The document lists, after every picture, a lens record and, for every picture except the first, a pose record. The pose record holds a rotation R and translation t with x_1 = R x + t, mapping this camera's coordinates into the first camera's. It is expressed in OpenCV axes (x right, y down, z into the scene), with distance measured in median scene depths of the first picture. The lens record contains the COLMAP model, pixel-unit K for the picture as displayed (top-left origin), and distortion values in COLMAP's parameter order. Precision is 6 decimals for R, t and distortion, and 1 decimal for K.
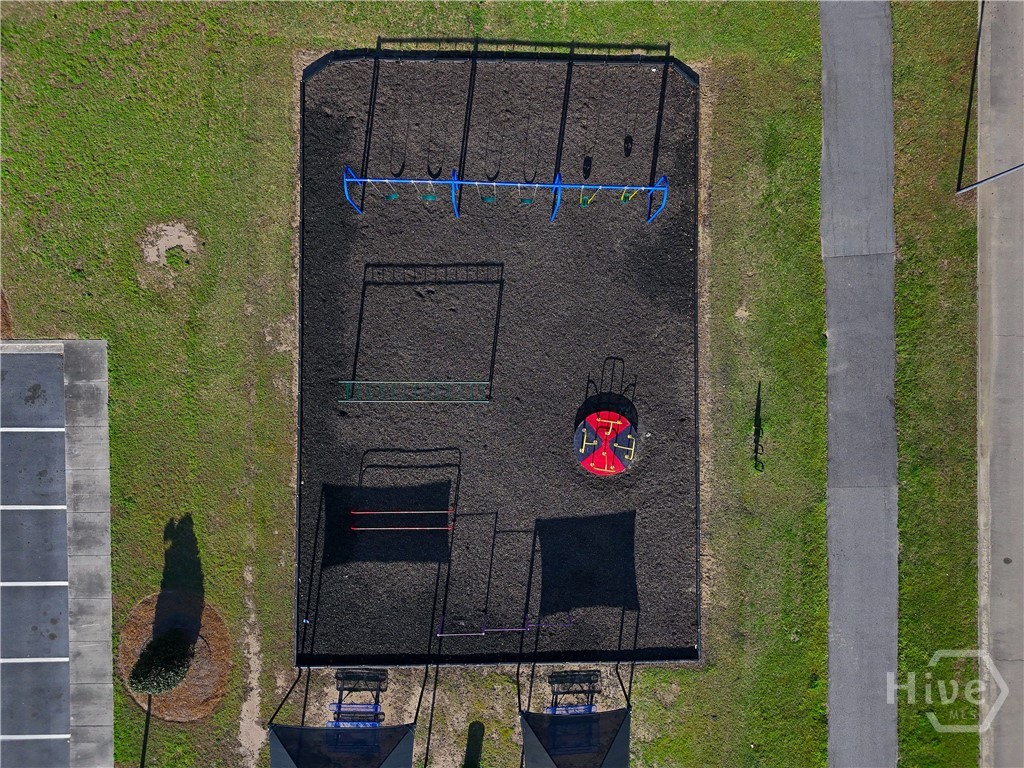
lens RADIAL K [[716.2, 0, 514.0], [0, 716.2, 384.2], [0, 0, 1]] dist [0.070613, -0.070775]
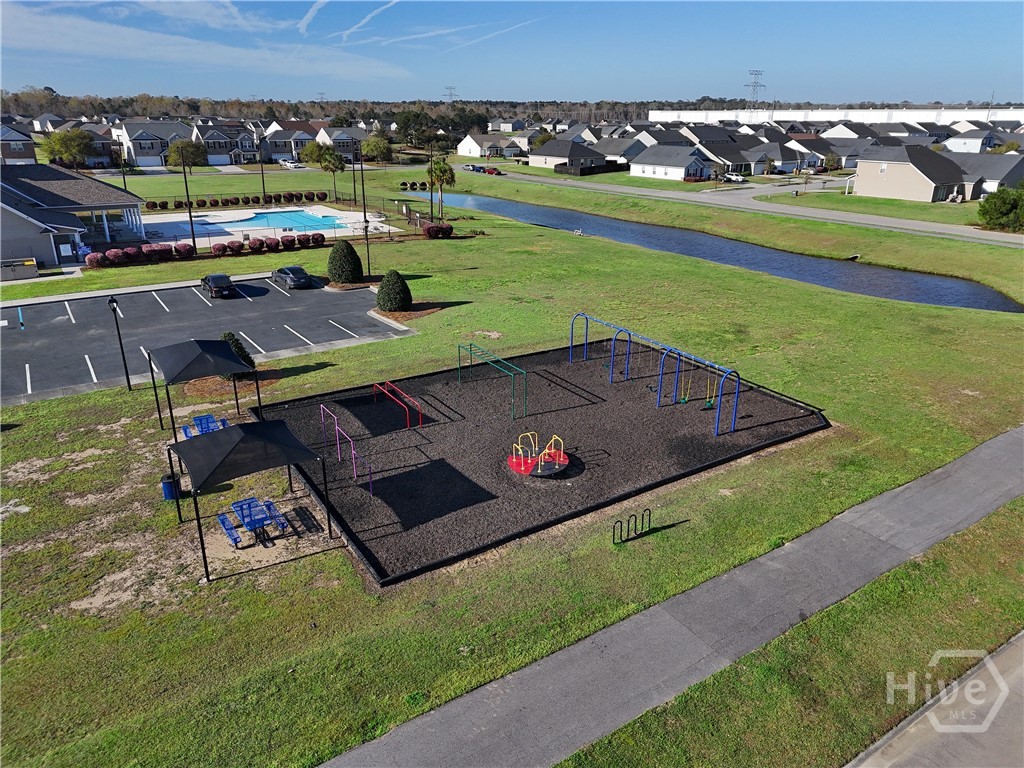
lens RADIAL K [[716.2, 0, 514.0], [0, 716.2, 384.2], [0, 0, 1]] dist [0.070613, -0.070775]
pose [[0.544880, 0.279090, -0.790705, 0.909775], [-0.838458, 0.170459, -0.517621, 0.639085], [-0.009679, 0.945015, 0.326885, 0.549442]]
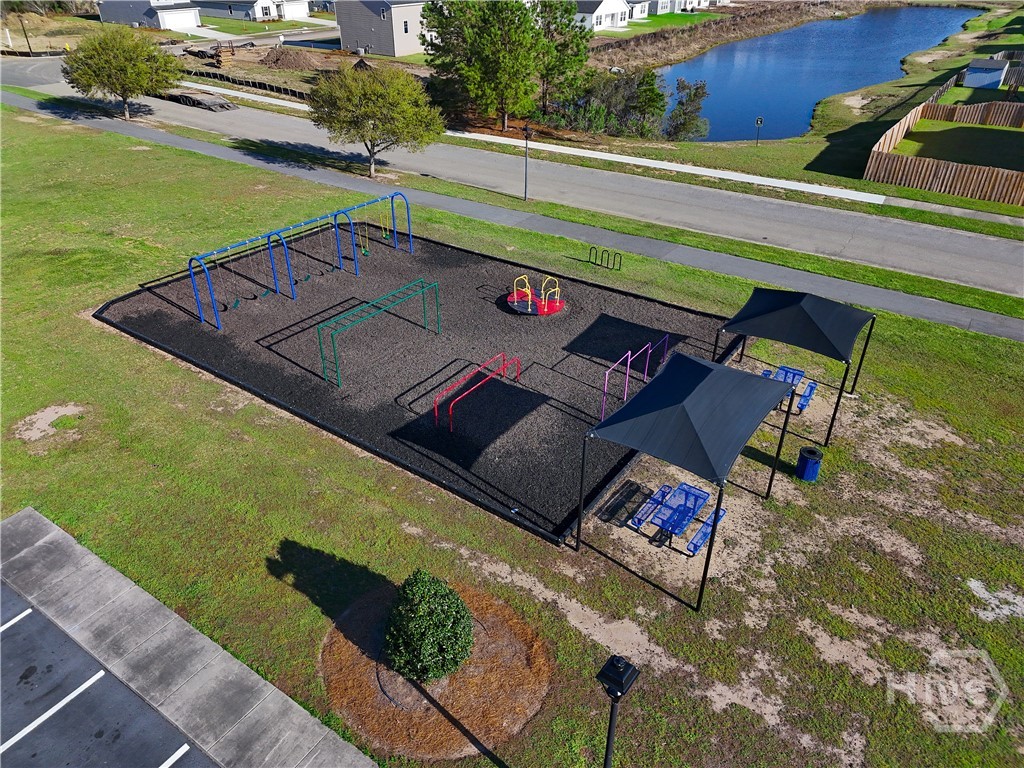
lens RADIAL K [[716.2, 0, 514.0], [0, 716.2, 384.2], [0, 0, 1]] dist [0.070613, -0.070775]
pose [[0.566825, -0.444536, 0.693612, -0.722438], [0.823629, 0.286813, -0.489258, 0.637431], [0.018556, 0.848603, 0.528705, 0.519939]]
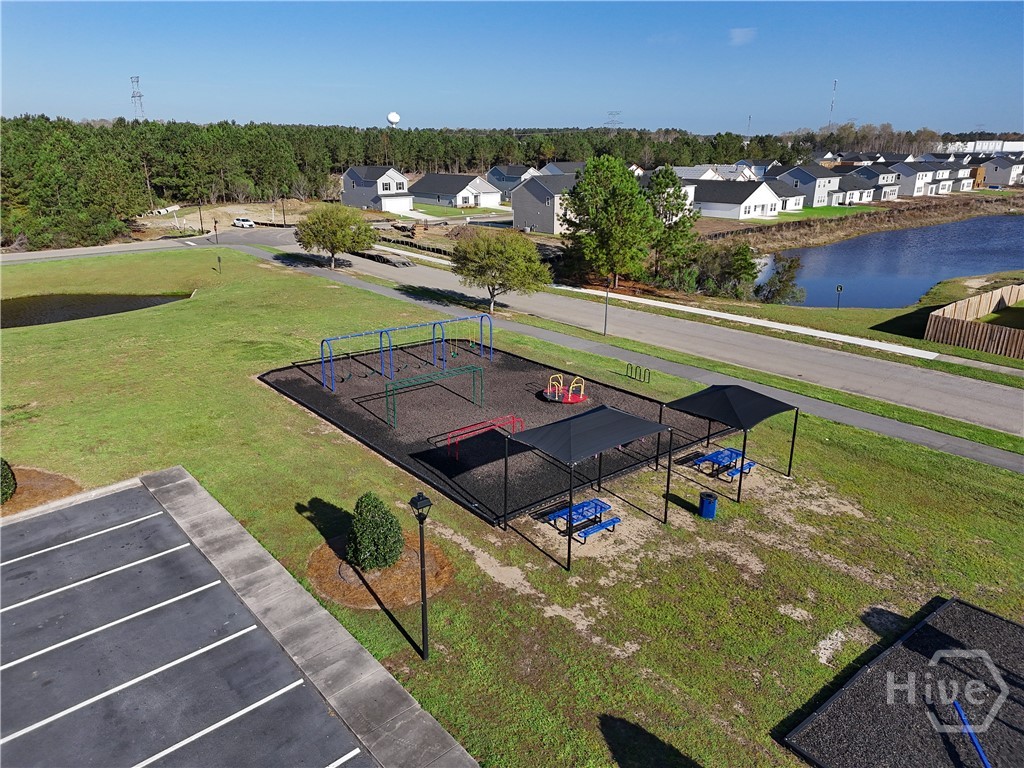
lens RADIAL K [[716.2, 0, 514.0], [0, 716.2, 384.2], [0, 0, 1]] dist [0.070613, -0.070775]
pose [[0.759604, -0.220651, 0.611812, -0.813275], [0.649998, 0.225104, -0.725831, 1.041657], [0.022434, 0.949021, 0.314412, 0.532439]]
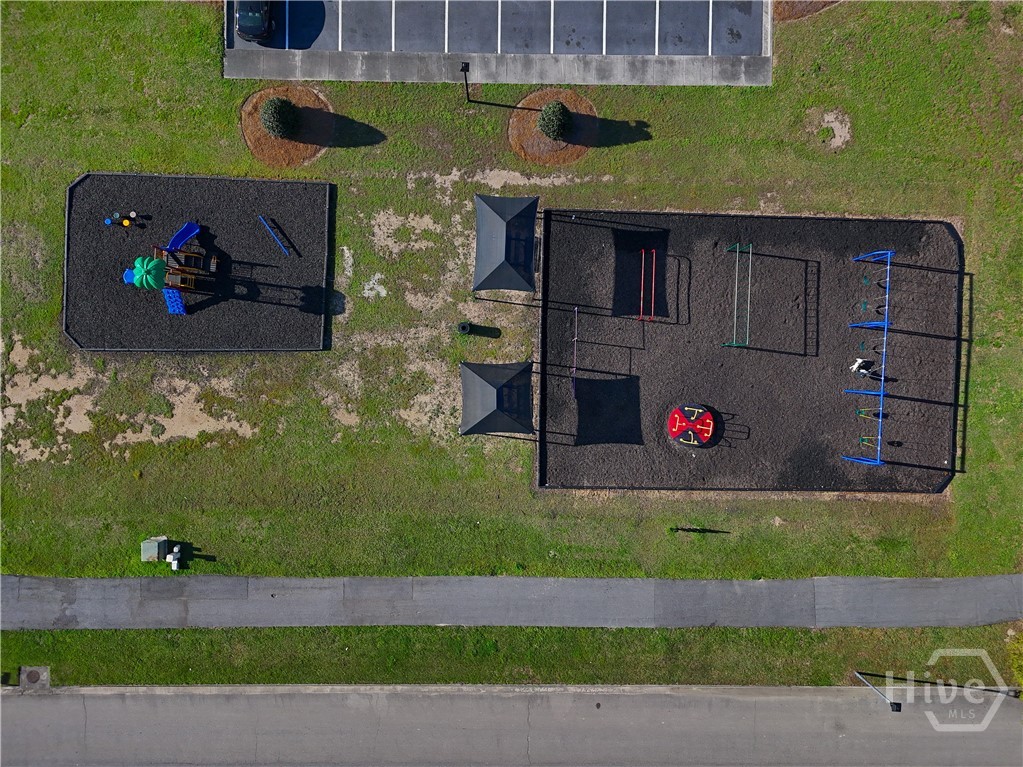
lens RADIAL K [[715.5, 0, 513.5], [0, 715.5, 383.7], [0, 0, 1]] dist [0.070613, -0.070775]
pose [[-0.017066, 0.999835, -0.006145, 0.059265], [-0.999368, -0.017249, -0.031071, 0.488110], [-0.031172, 0.005611, 0.999498, -0.440129]]
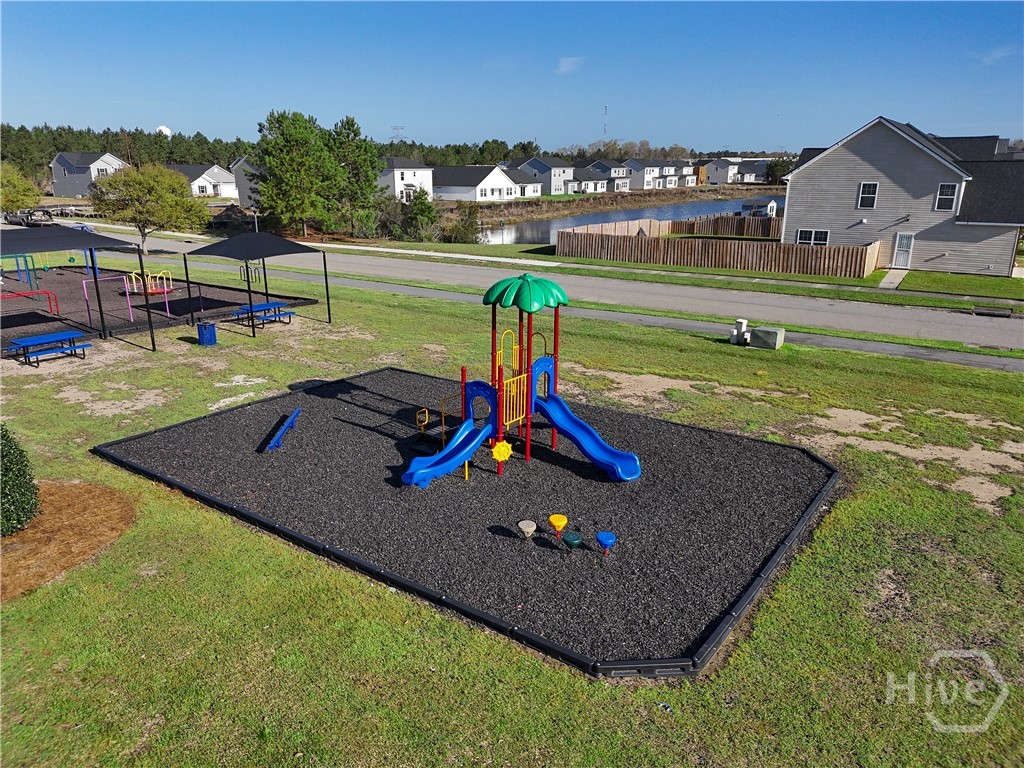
lens RADIAL K [[716.2, 0, 514.0], [0, 716.2, 384.2], [0, 0, 1]] dist [0.070613, -0.070775]
pose [[0.565168, -0.256448, 0.784104, -0.603350], [0.824588, 0.146464, -0.546446, 1.421853], [0.025292, 0.955397, 0.294241, 0.786684]]
